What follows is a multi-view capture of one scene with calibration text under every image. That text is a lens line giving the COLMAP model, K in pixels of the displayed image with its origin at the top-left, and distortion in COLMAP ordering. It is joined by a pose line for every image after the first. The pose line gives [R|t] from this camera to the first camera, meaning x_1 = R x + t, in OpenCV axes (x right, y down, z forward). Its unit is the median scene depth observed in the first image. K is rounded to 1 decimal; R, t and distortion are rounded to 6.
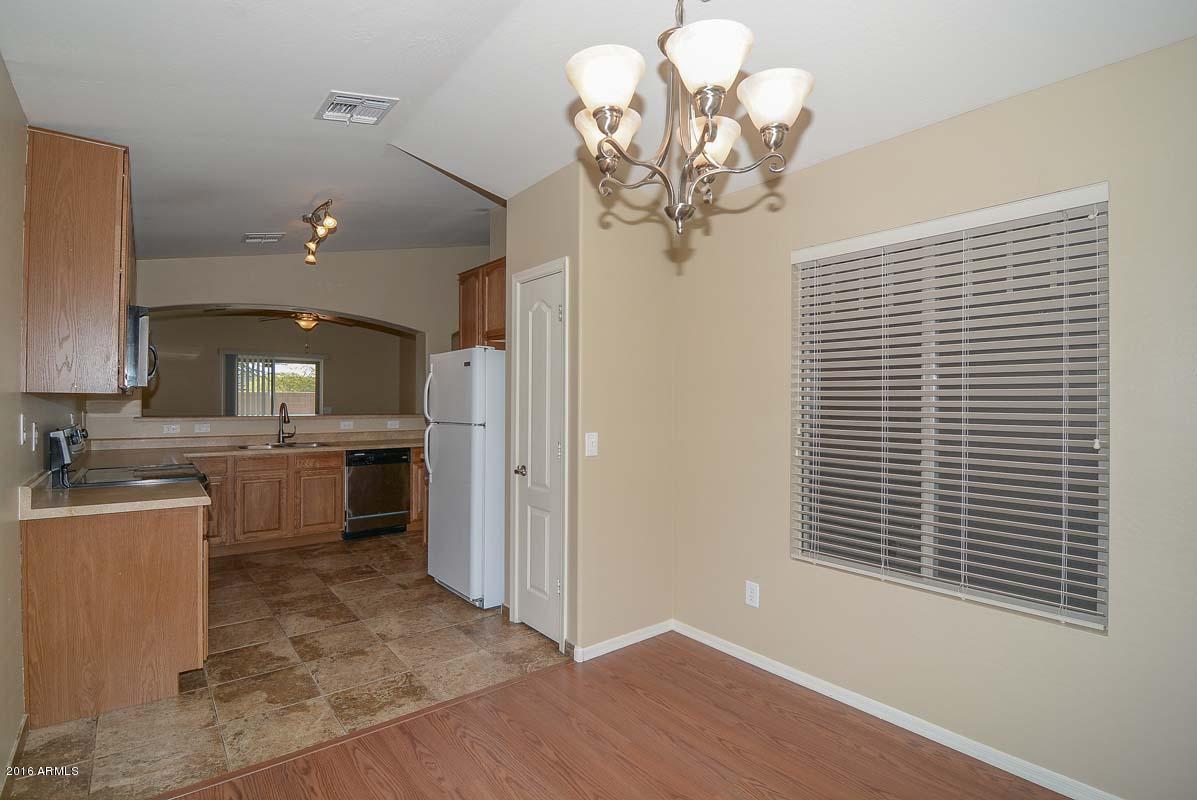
lens RADIAL K [[578.8, 0, 602.2], [0, 578.8, 399.5], [0, 0, 1]] dist [0.002862, -0.018217]
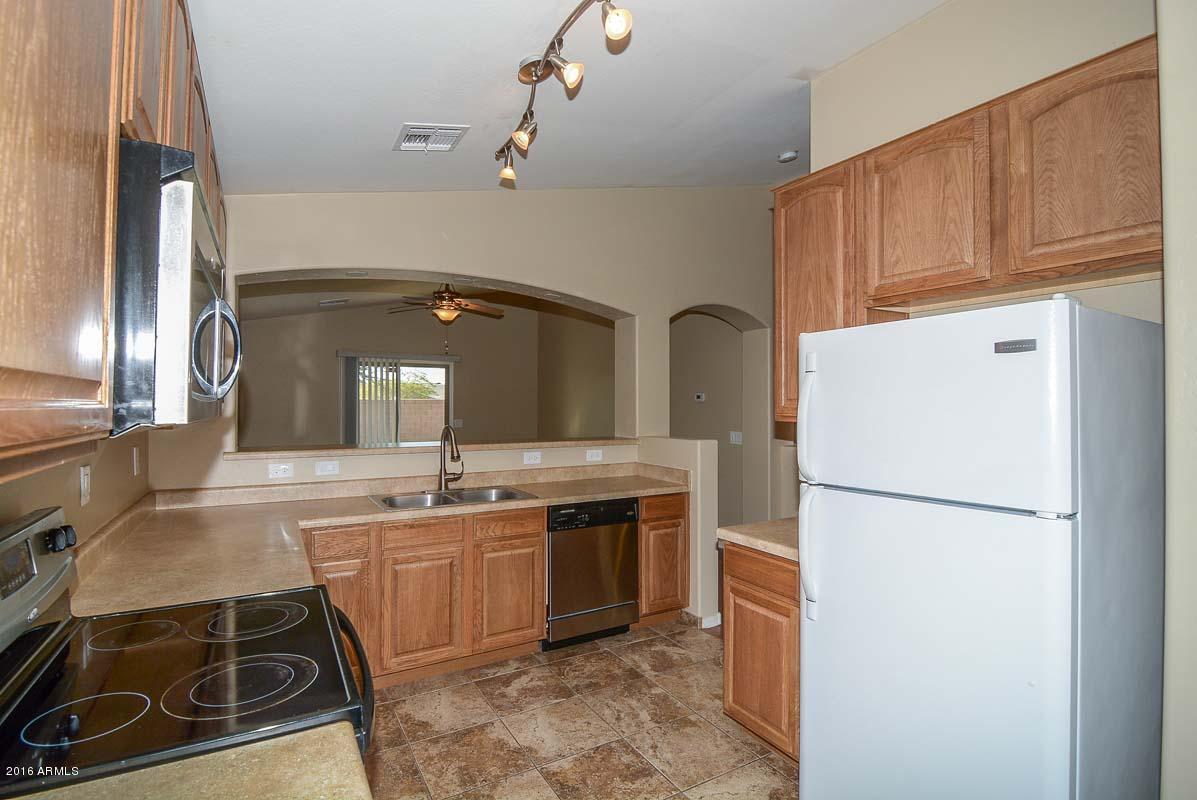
lens RADIAL K [[578.8, 0, 602.2], [0, 578.8, 399.5], [0, 0, 1]] dist [0.002862, -0.018217]
pose [[0.989764, -0.004726, -0.142633, -0.298693], [0.003664, 0.999964, -0.007710, -0.017306], [0.142664, 0.007108, 0.989746, 0.408777]]
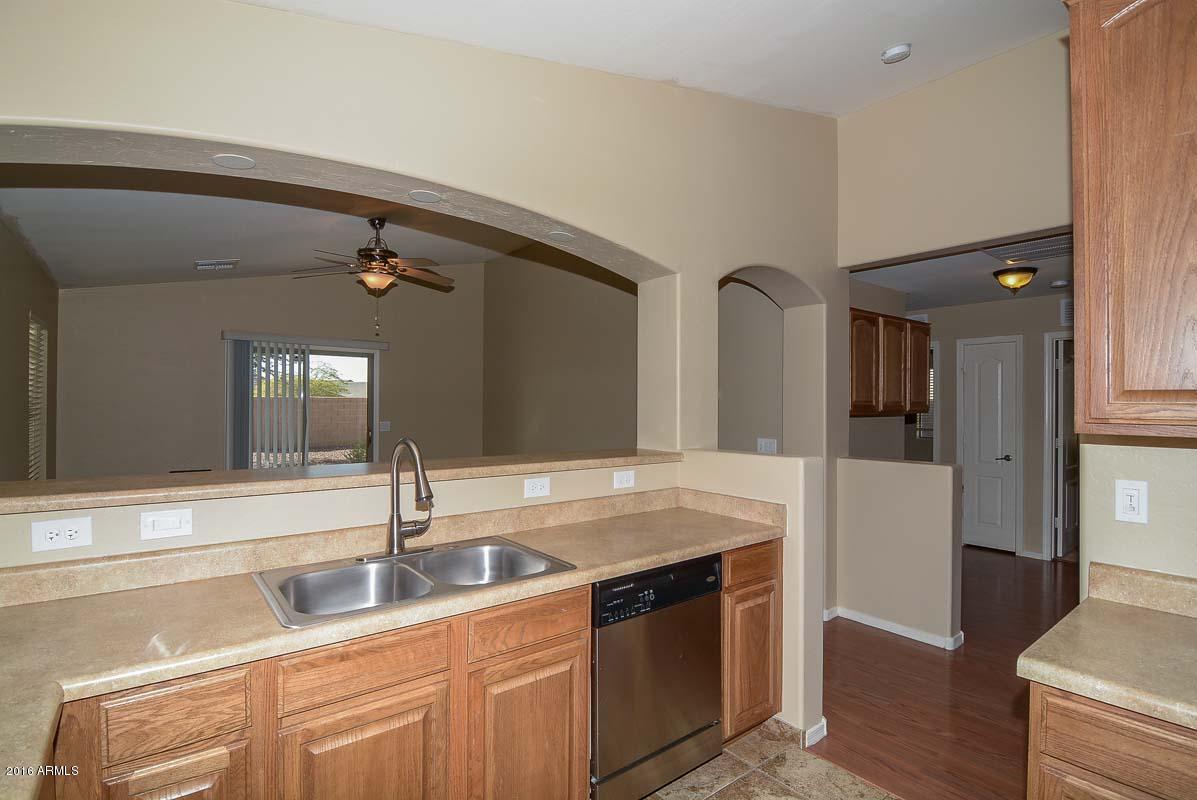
lens RADIAL K [[578.8, 0, 602.2], [0, 578.8, 399.5], [0, 0, 1]] dist [0.002862, -0.018217]
pose [[0.999981, -0.001569, -0.005925, -0.432530], [0.001529, 0.999976, -0.006737, -0.015805], [0.005935, 0.006728, 0.999960, 0.655672]]
